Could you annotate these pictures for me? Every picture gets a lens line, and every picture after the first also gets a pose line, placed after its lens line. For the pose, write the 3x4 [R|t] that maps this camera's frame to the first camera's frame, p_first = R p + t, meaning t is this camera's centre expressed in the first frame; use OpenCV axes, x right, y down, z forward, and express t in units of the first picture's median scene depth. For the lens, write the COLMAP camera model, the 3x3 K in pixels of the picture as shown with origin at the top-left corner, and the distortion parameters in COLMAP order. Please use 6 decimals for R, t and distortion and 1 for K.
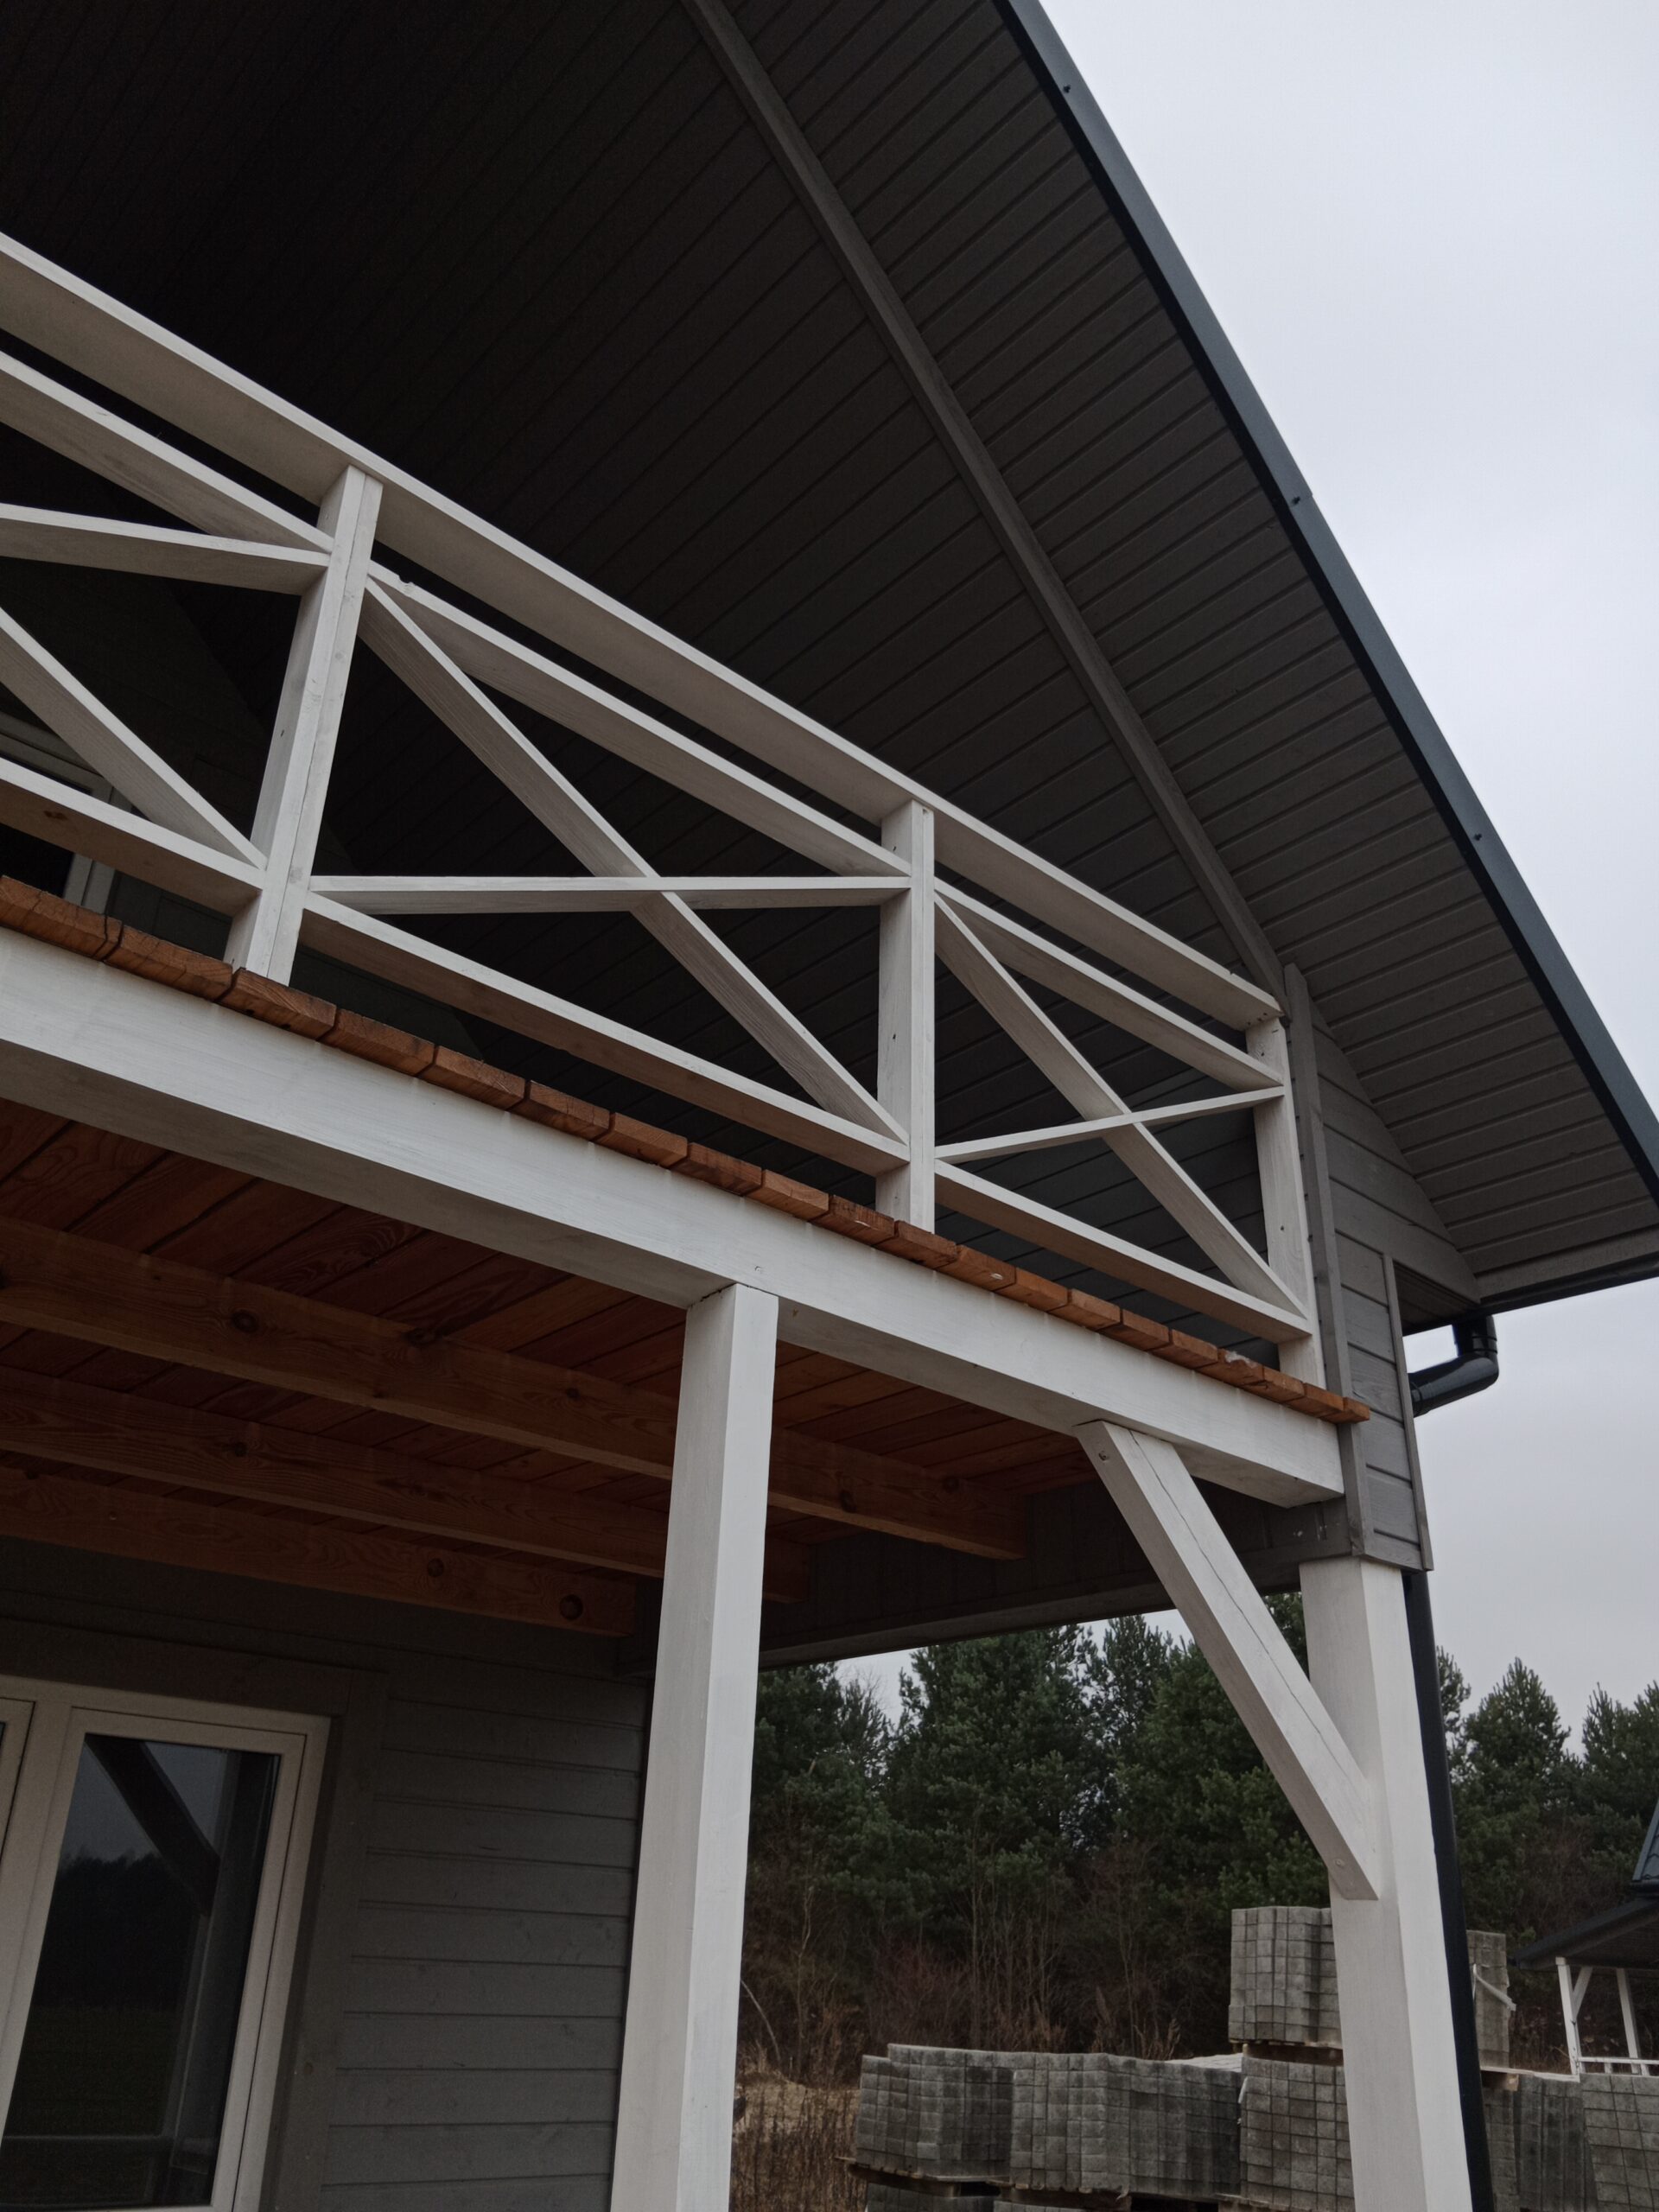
lens RADIAL K [[1750.4, 0, 826.0], [0, 1750.4, 1098.4], [0, 0, 1]] dist [0.112583, -0.206605]
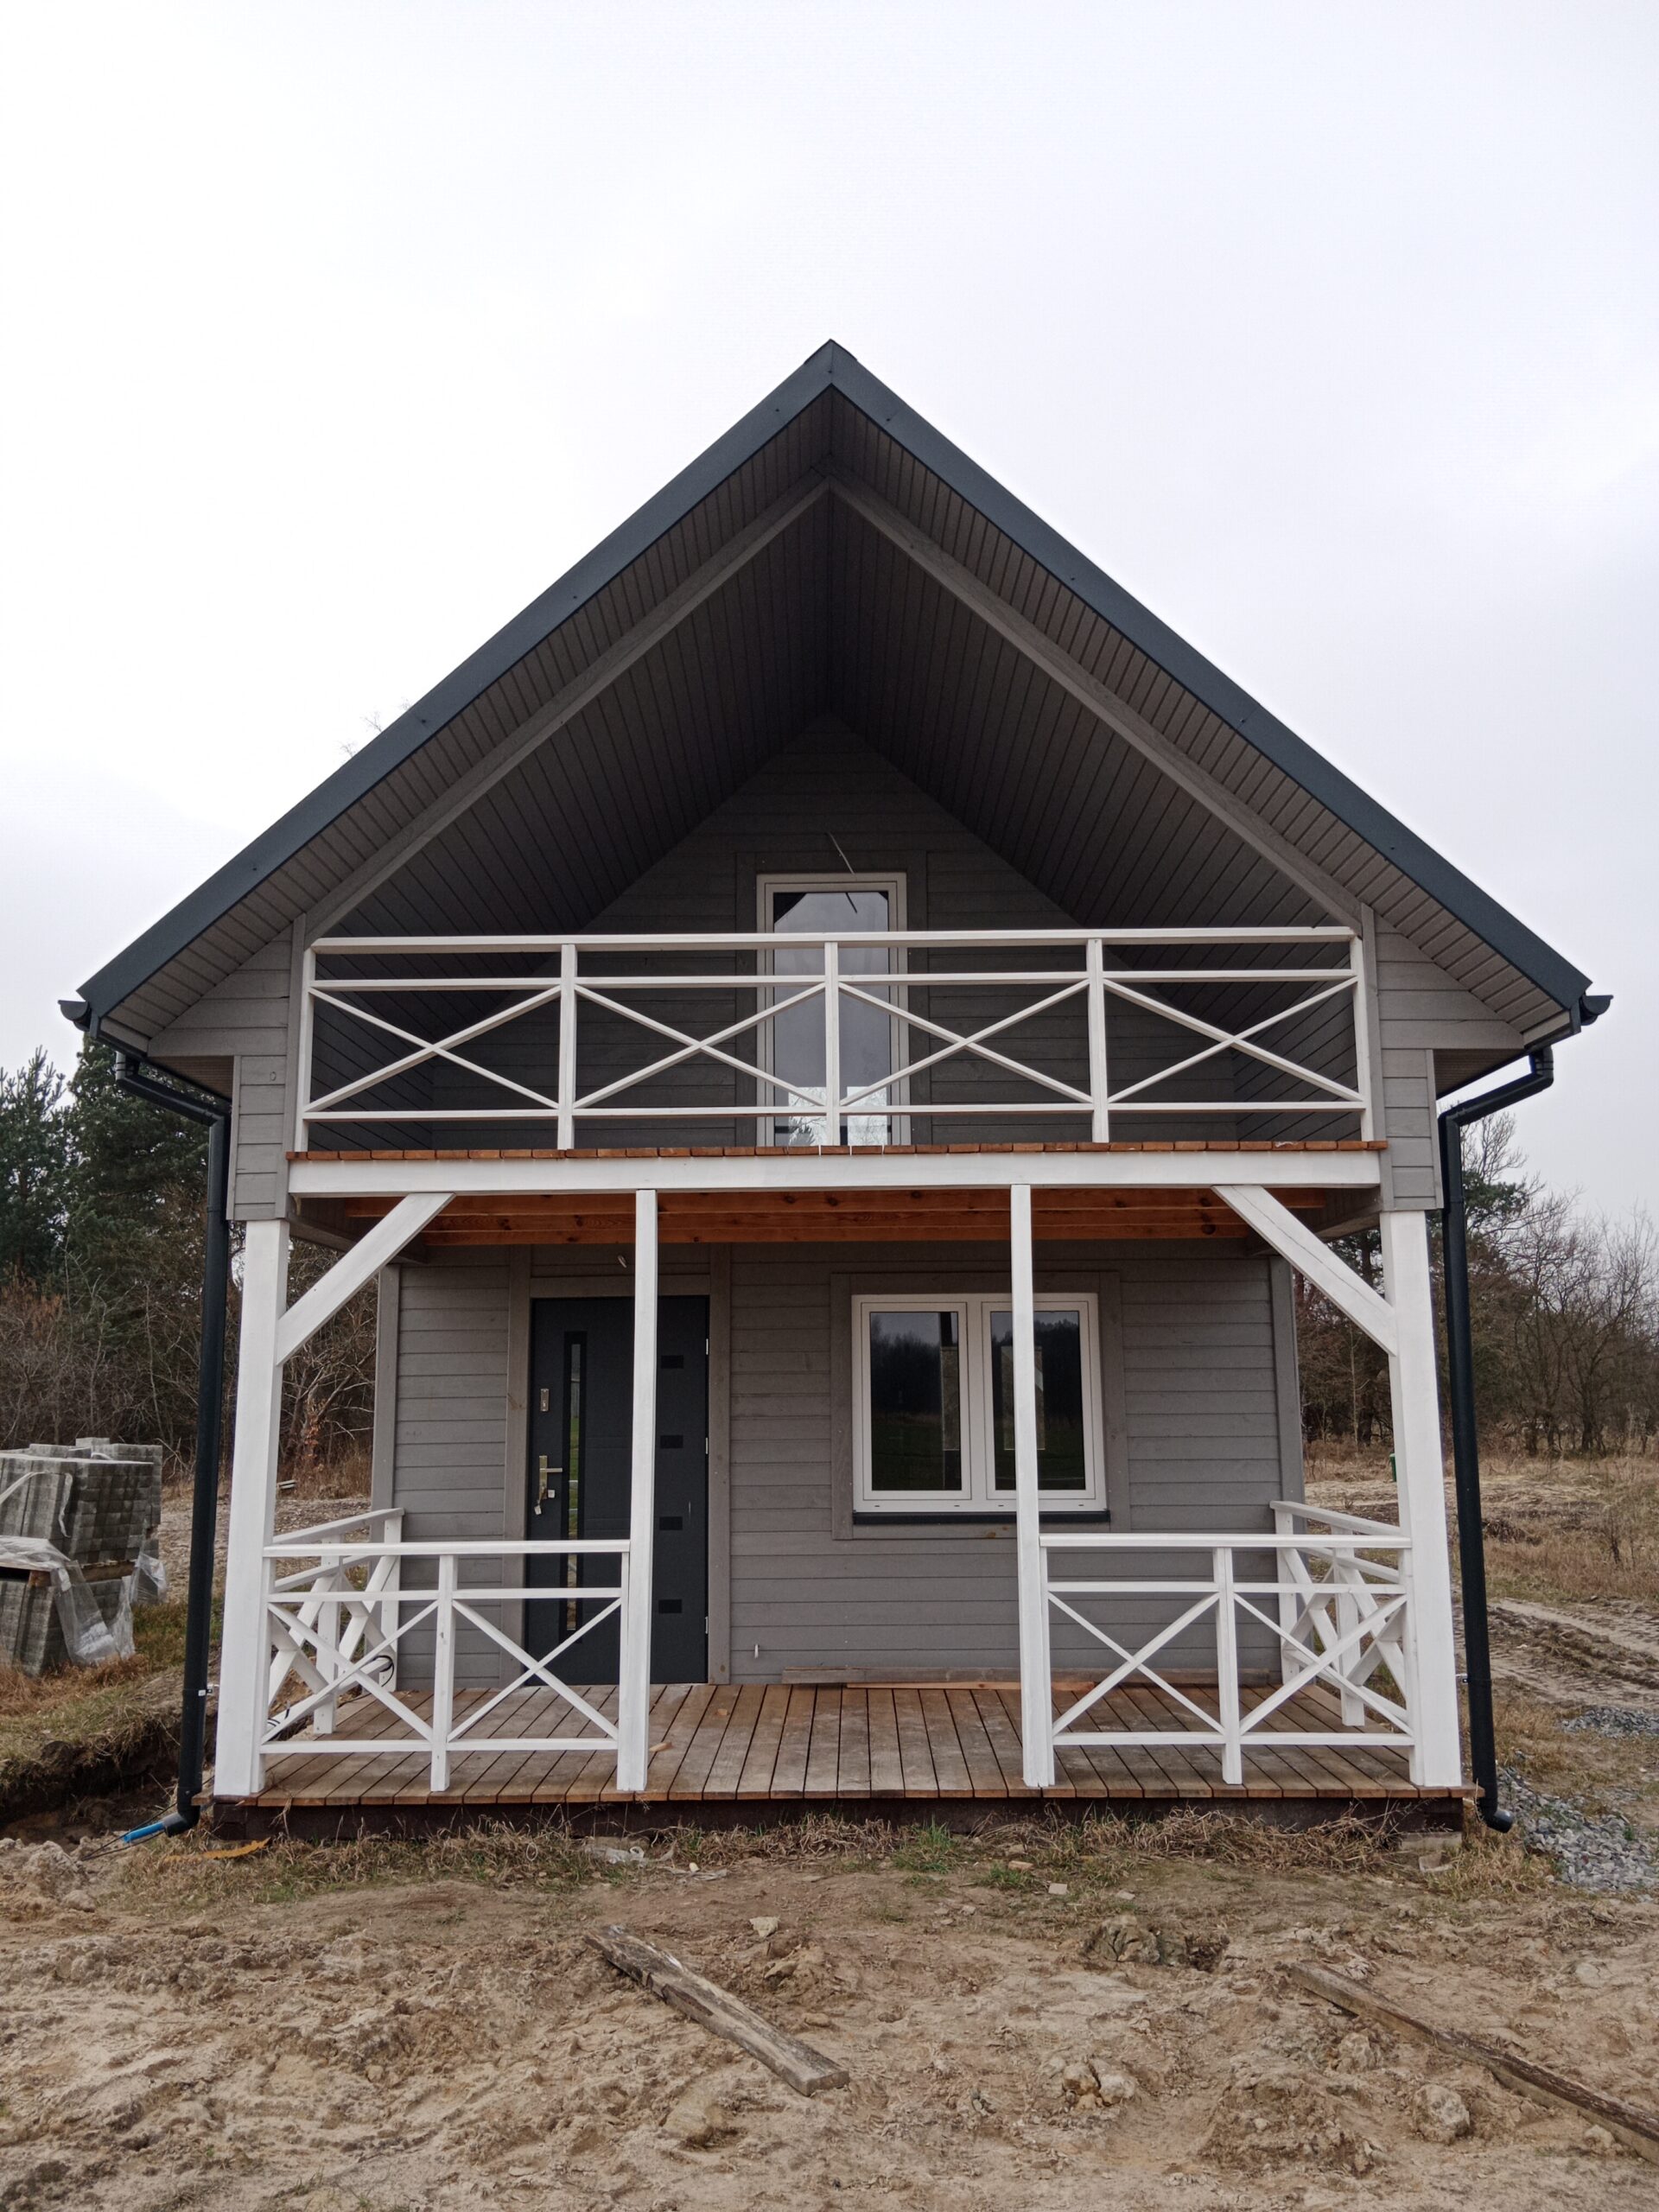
lens RADIAL K [[1750.4, 0, 826.0], [0, 1750.4, 1098.4], [0, 0, 1]] dist [0.112583, -0.206605]
pose [[0.734593, -0.151375, -0.661407, 1.164511], [0.335640, 0.928245, 0.160333, -0.415951], [0.589677, -0.339775, 0.732690, -0.878815]]
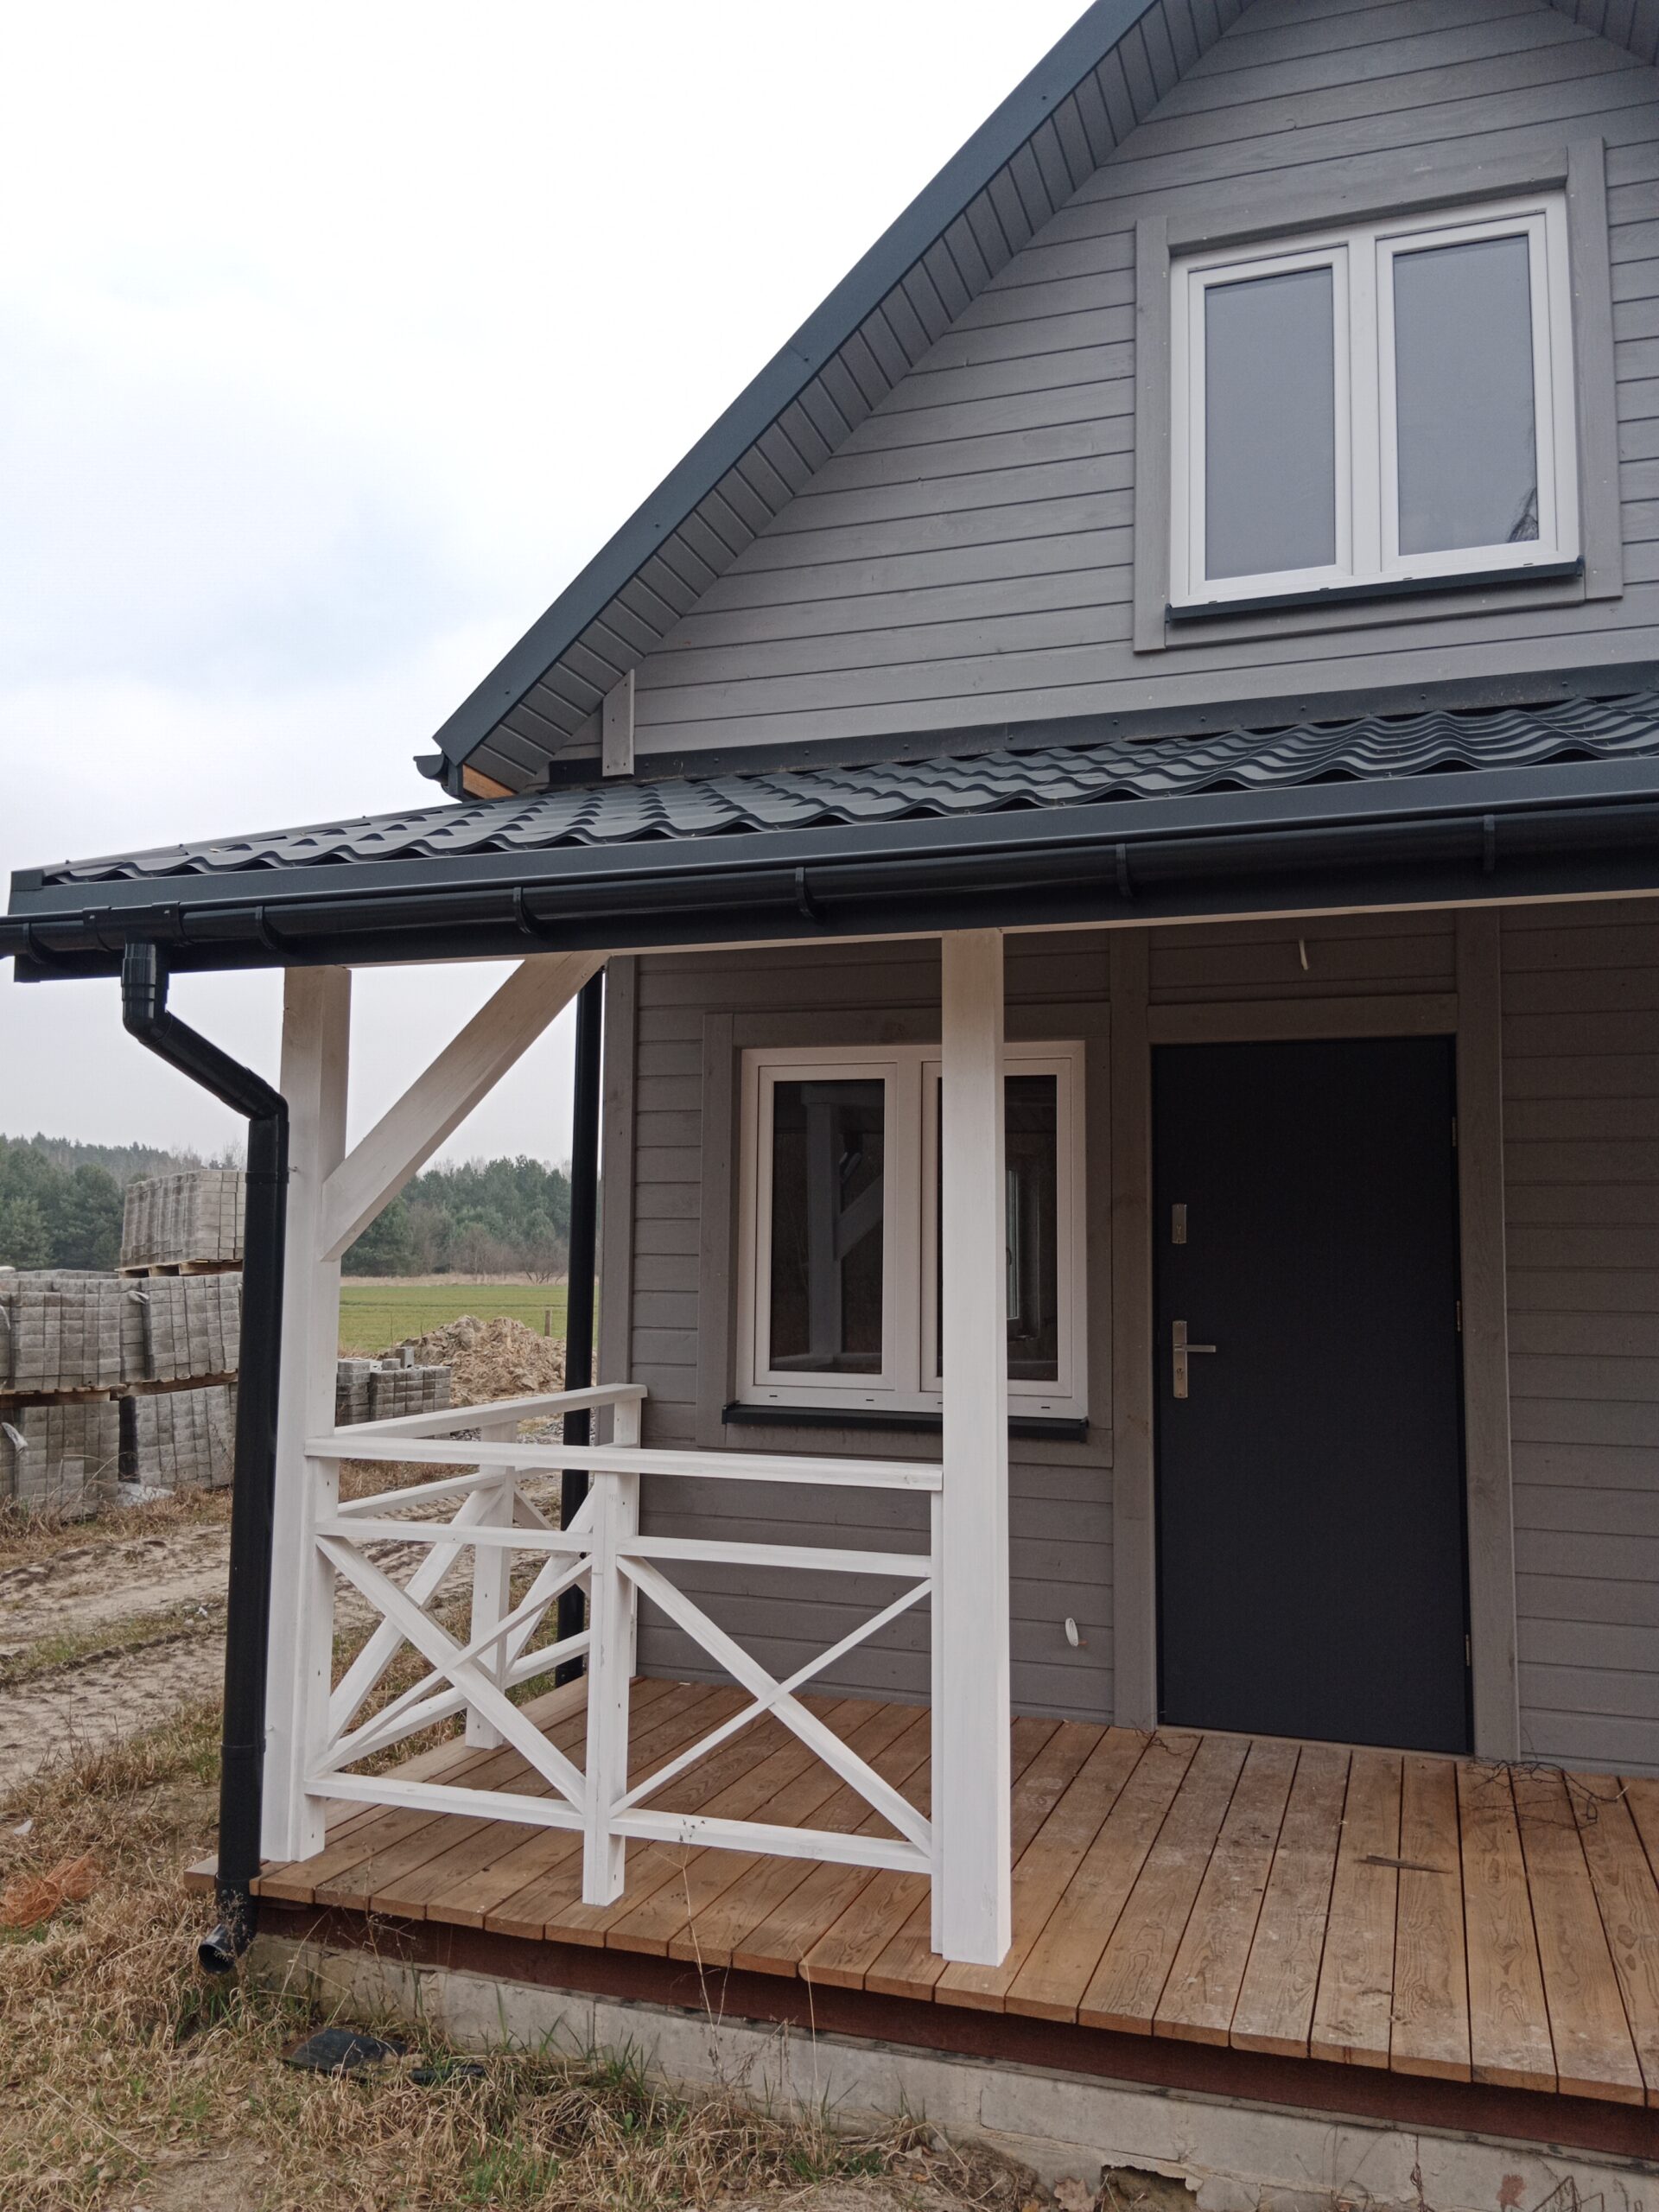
lens RADIAL K [[1750.4, 0, 826.0], [0, 1750.4, 1098.4], [0, 0, 1]] dist [0.112583, -0.206605]
pose [[-0.492440, 0.041080, 0.869377, -1.141314], [-0.414287, 0.867400, -0.275650, 0.597801], [-0.765421, -0.495913, -0.410123, 1.246580]]
